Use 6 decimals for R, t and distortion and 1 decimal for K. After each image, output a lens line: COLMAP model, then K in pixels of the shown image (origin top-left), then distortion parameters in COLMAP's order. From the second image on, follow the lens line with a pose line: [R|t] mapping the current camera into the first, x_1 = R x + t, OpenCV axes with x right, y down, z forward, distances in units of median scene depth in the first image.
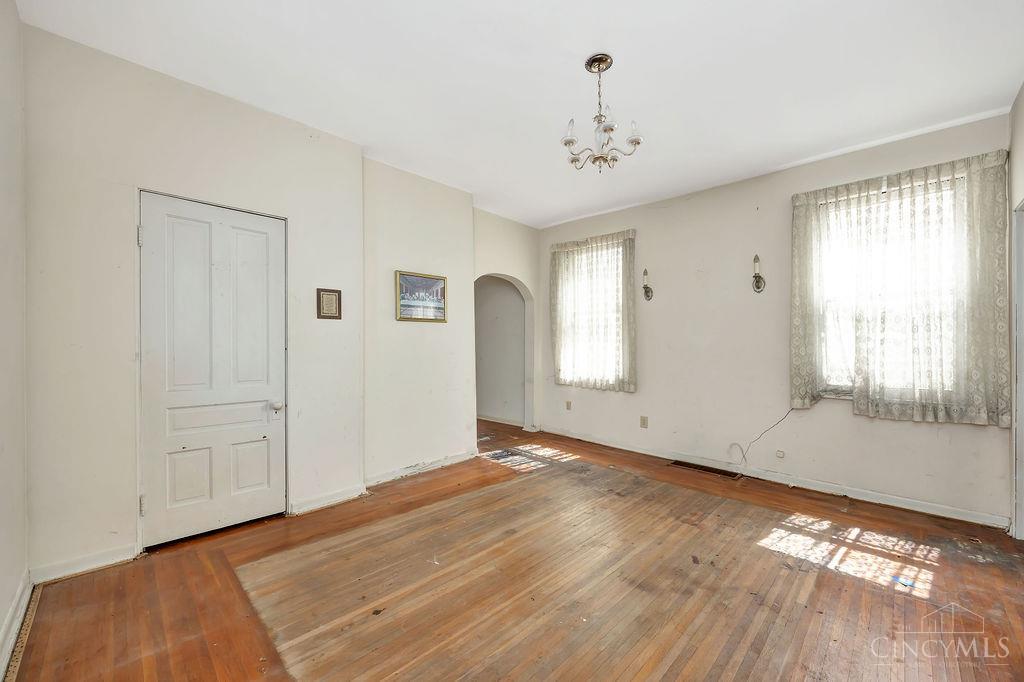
lens RADIAL K [[392.5, 0, 515.7], [0, 392.5, 345.8], [0, 0, 1]] dist [-0.004963, 0.000107]
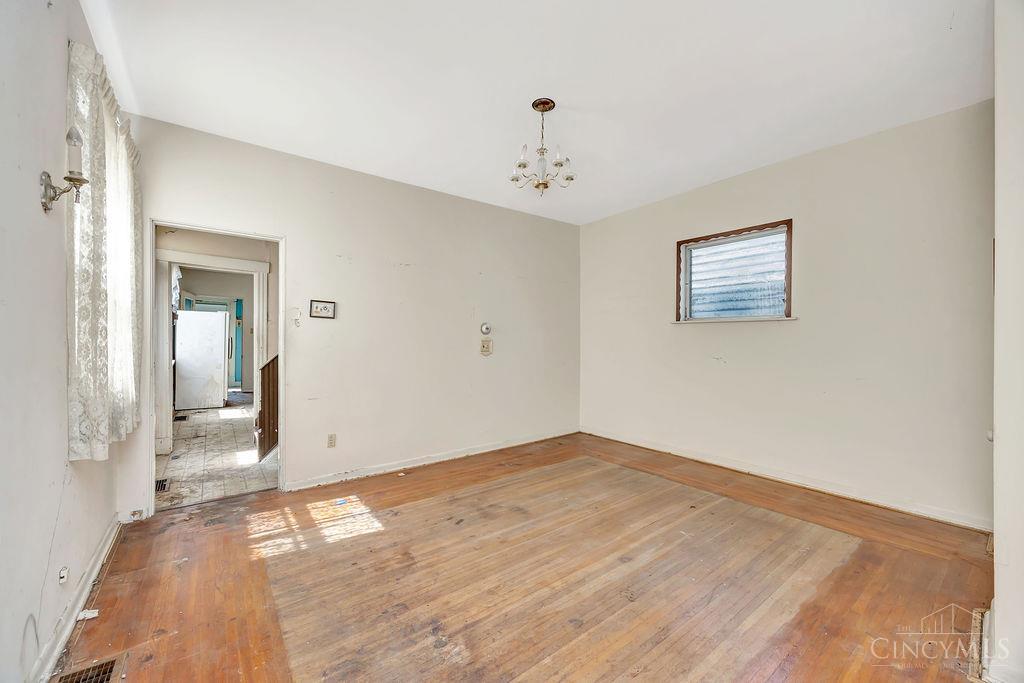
lens RADIAL K [[392.5, 0, 501.5], [0, 392.5, 338.2], [0, 0, 1]] dist [-0.004963, 0.000107]
pose [[-0.986108, -0.001147, 0.166104, 0.097471], [-0.003485, 0.999899, -0.013784, -0.003324], [-0.166071, -0.014171, -0.986012, 1.622420]]
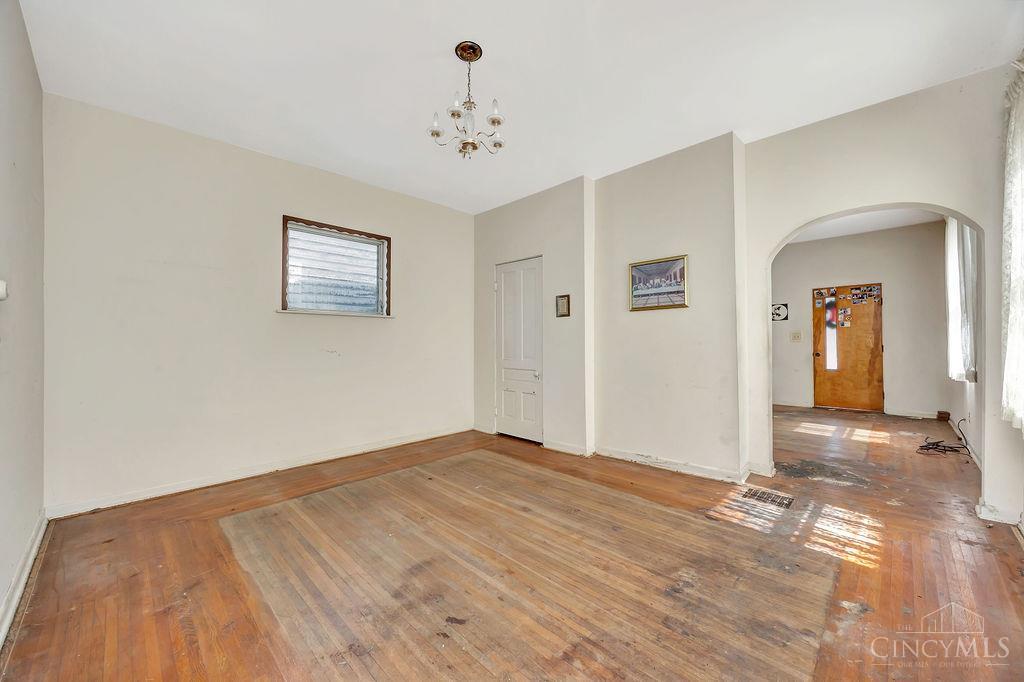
lens RADIAL K [[392.5, 0, 522.7], [0, 392.5, 338.5], [0, 0, 1]] dist [-0.004963, 0.000107]
pose [[0.010619, -0.004750, -0.999932, 0.895380], [0.009967, 0.999940, -0.004645, 0.012827], [0.999894, -0.009917, 0.010666, 0.835989]]
